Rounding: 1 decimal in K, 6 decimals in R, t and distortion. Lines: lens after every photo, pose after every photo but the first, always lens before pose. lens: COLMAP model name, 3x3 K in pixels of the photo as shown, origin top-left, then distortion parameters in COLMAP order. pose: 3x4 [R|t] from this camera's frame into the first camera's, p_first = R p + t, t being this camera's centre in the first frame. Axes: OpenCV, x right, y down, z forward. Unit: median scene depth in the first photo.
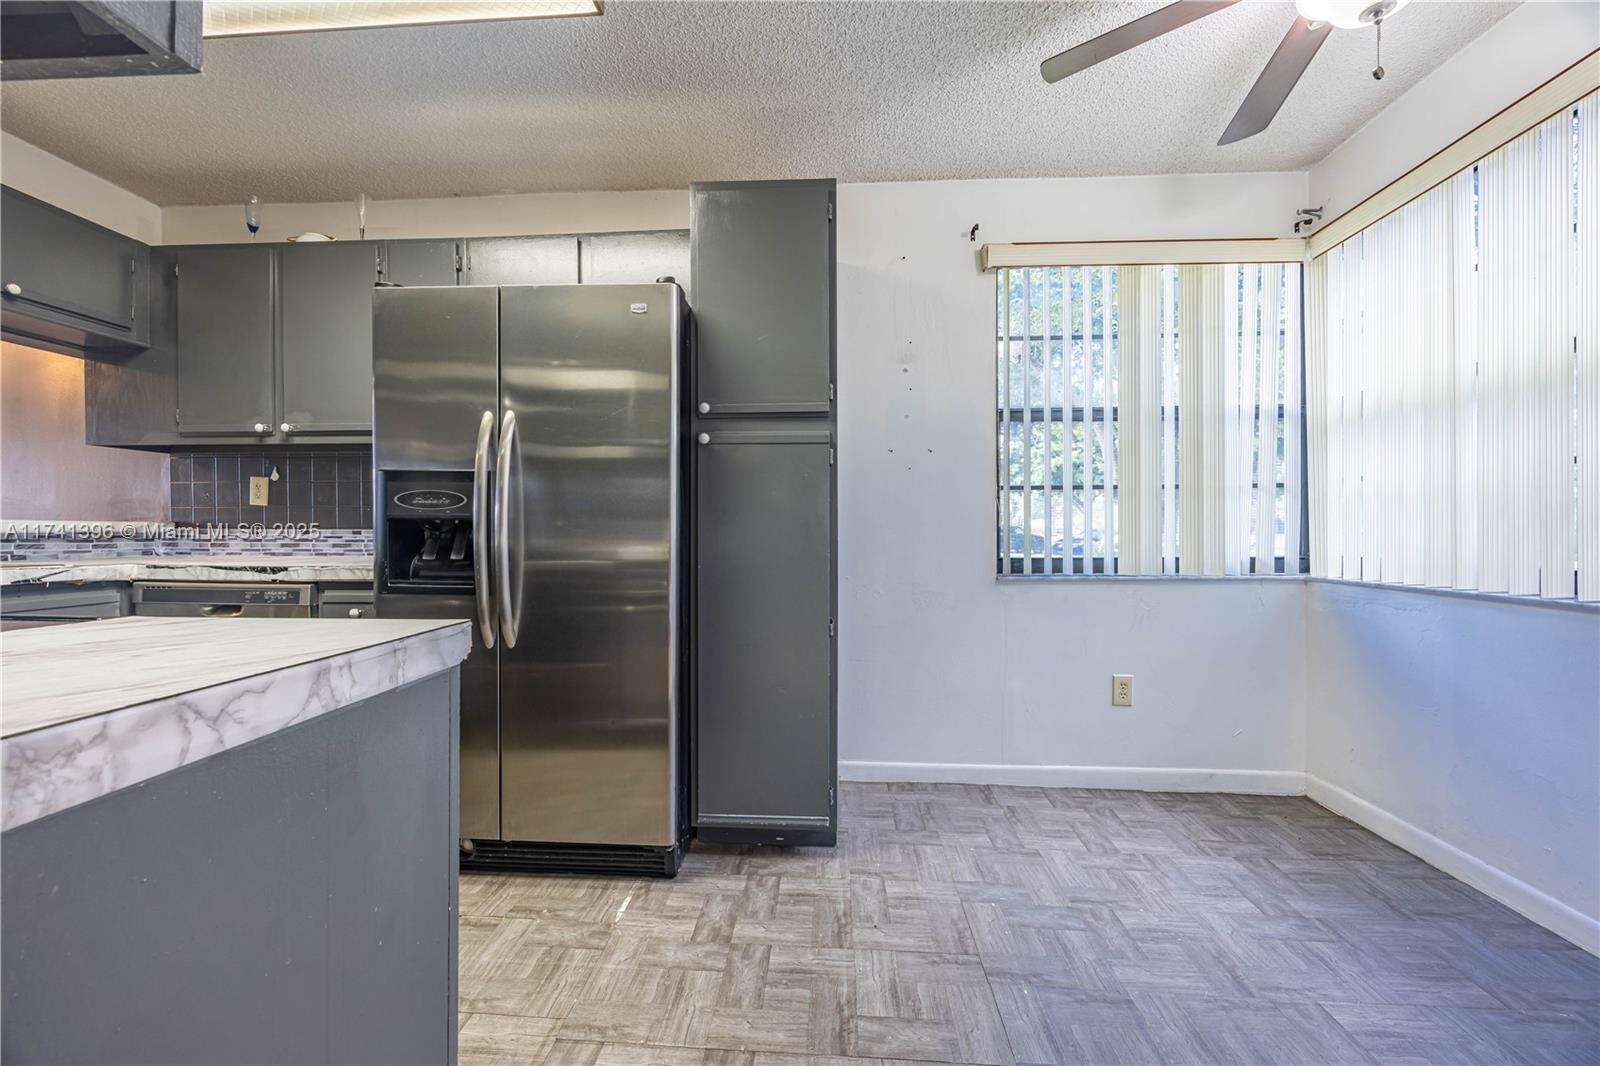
lens RADIAL K [[608.2, 0, 801.5], [0, 608.2, 530.2], [0, 0, 1]] dist [-0.004866, -0.000211]
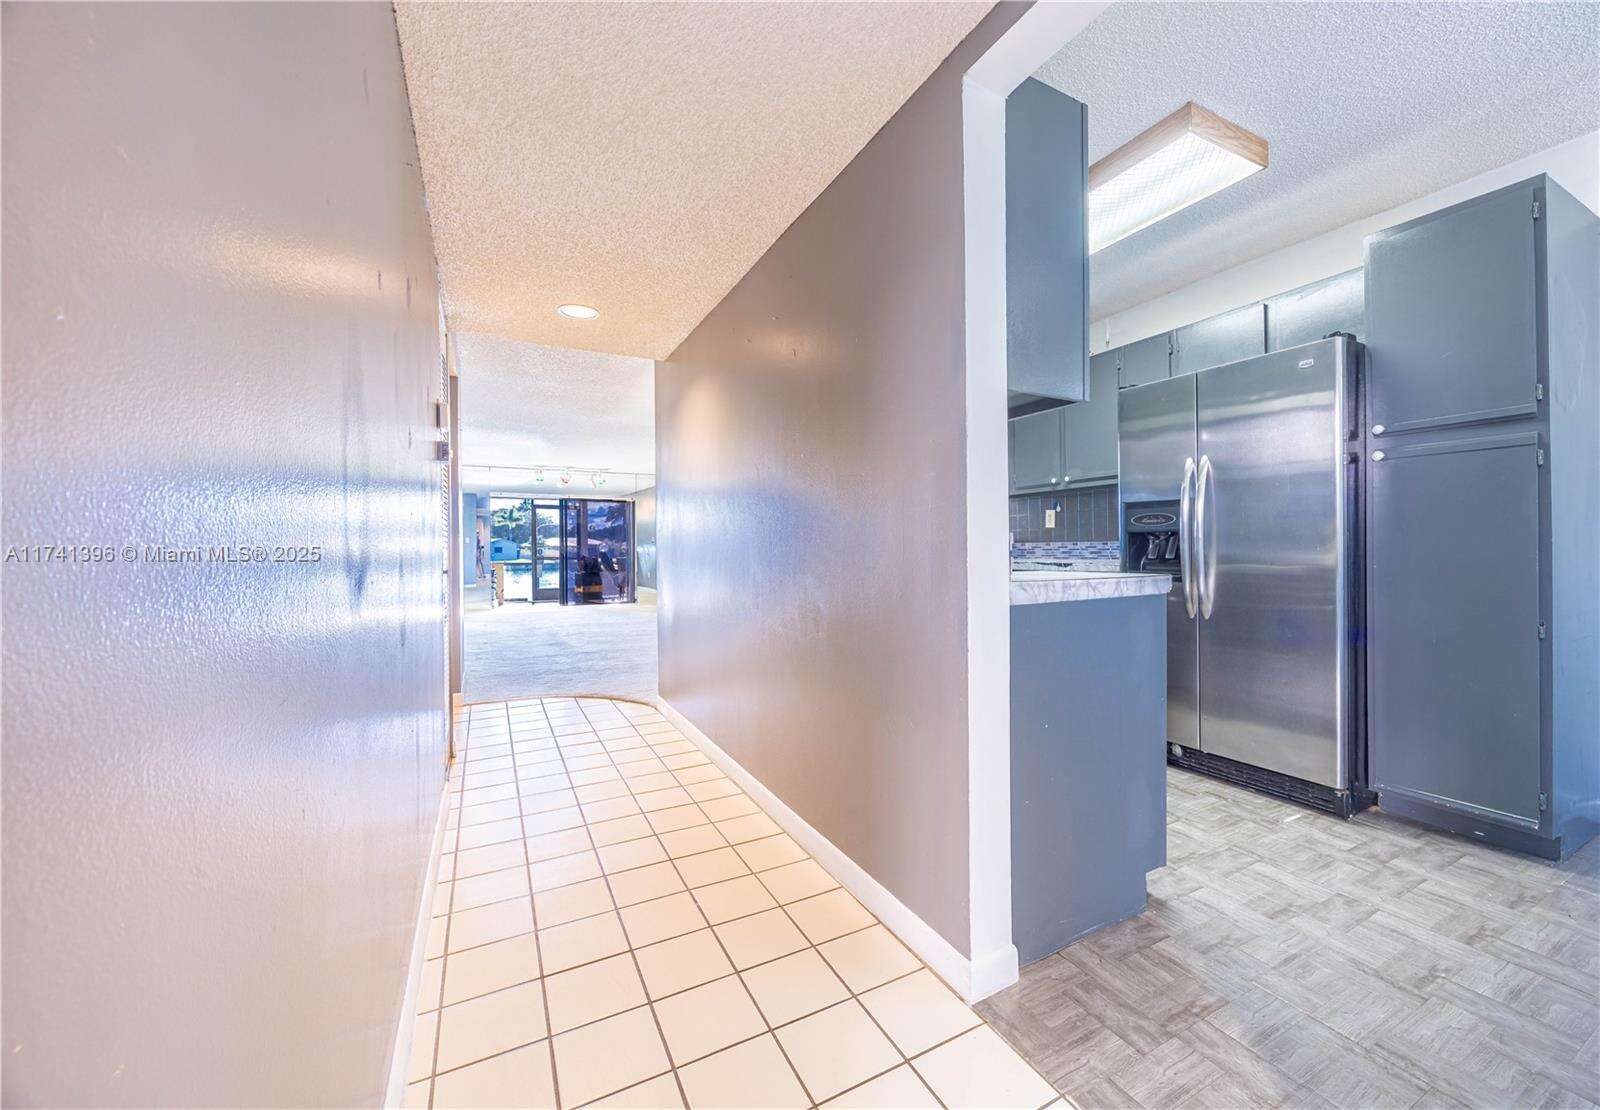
lens RADIAL K [[632.6, 0, 835.9], [0, 632.6, 552.7], [0, 0, 1]] dist [-0.001270, -0.000047]
pose [[0.529870, -0.001630, -0.848077, 0.319673], [0.009141, 0.999951, 0.003790, 0.019975], [0.848030, -0.009761, 0.529859, -0.527240]]
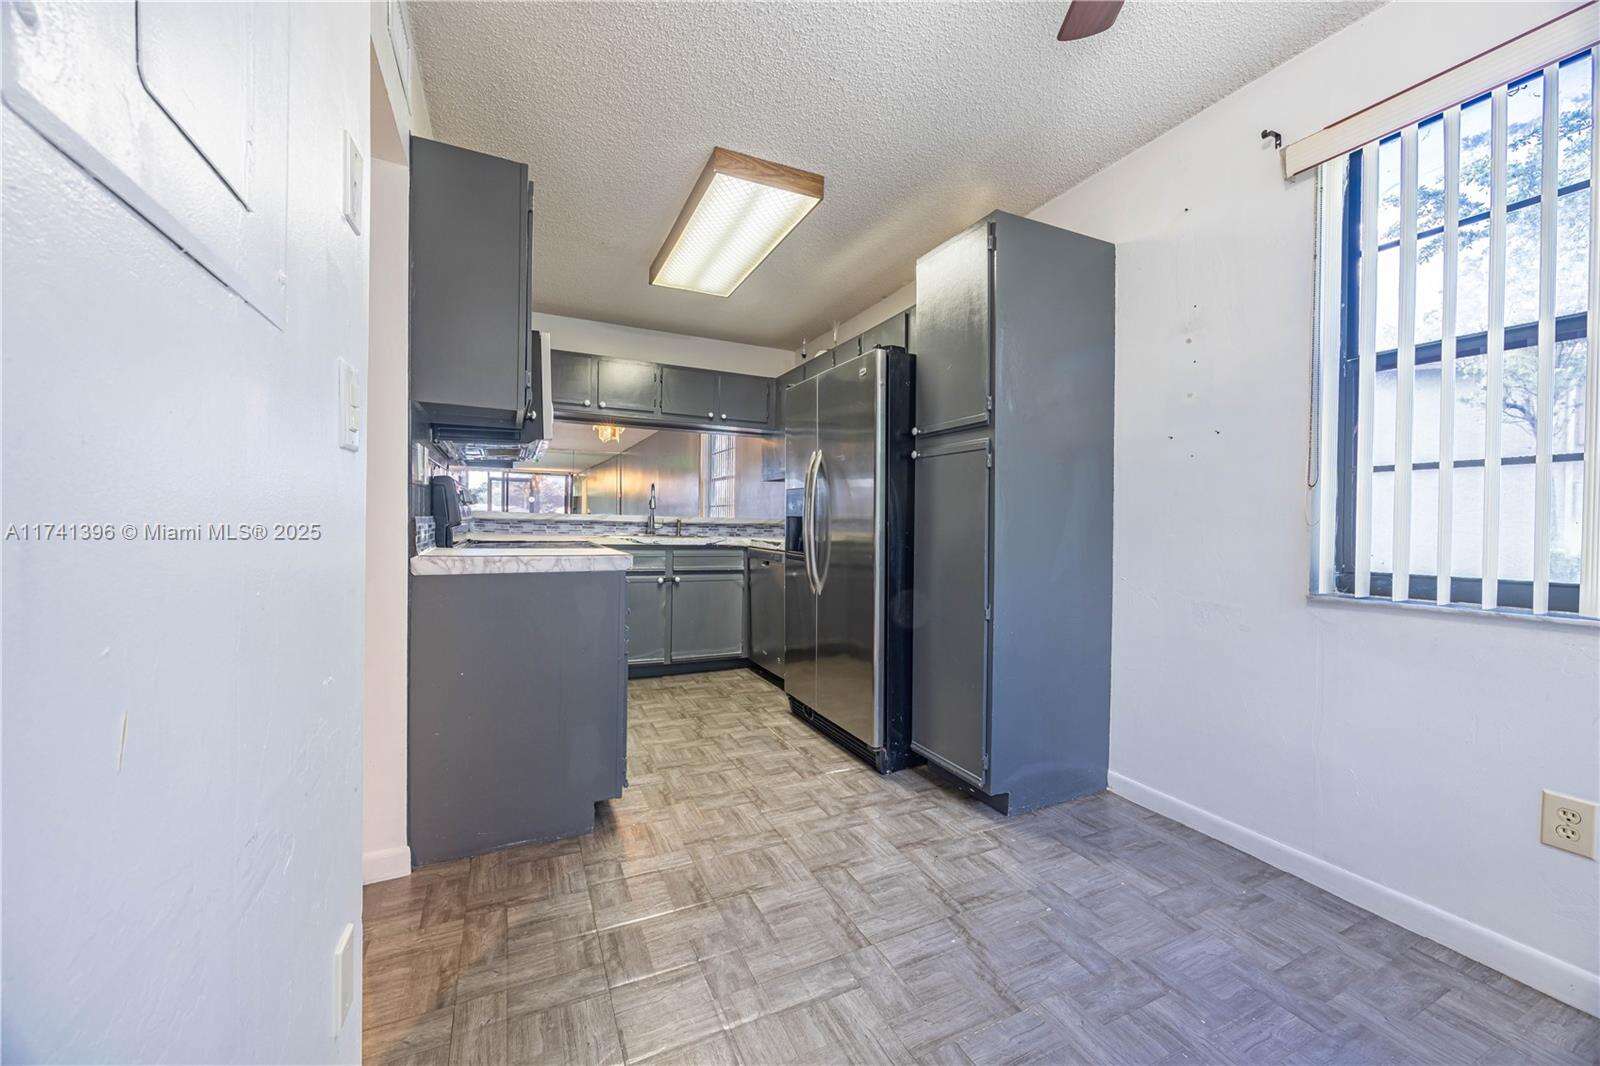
lens RADIAL K [[608.2, 0, 801.5], [0, 608.2, 530.2], [0, 0, 1]] dist [-0.004866, -0.000211]
pose [[0.480874, 0.017408, -0.876617, 0.889574], [-0.015370, 0.999817, 0.011423, 0.000512], [0.876655, 0.007981, 0.481053, 0.160314]]
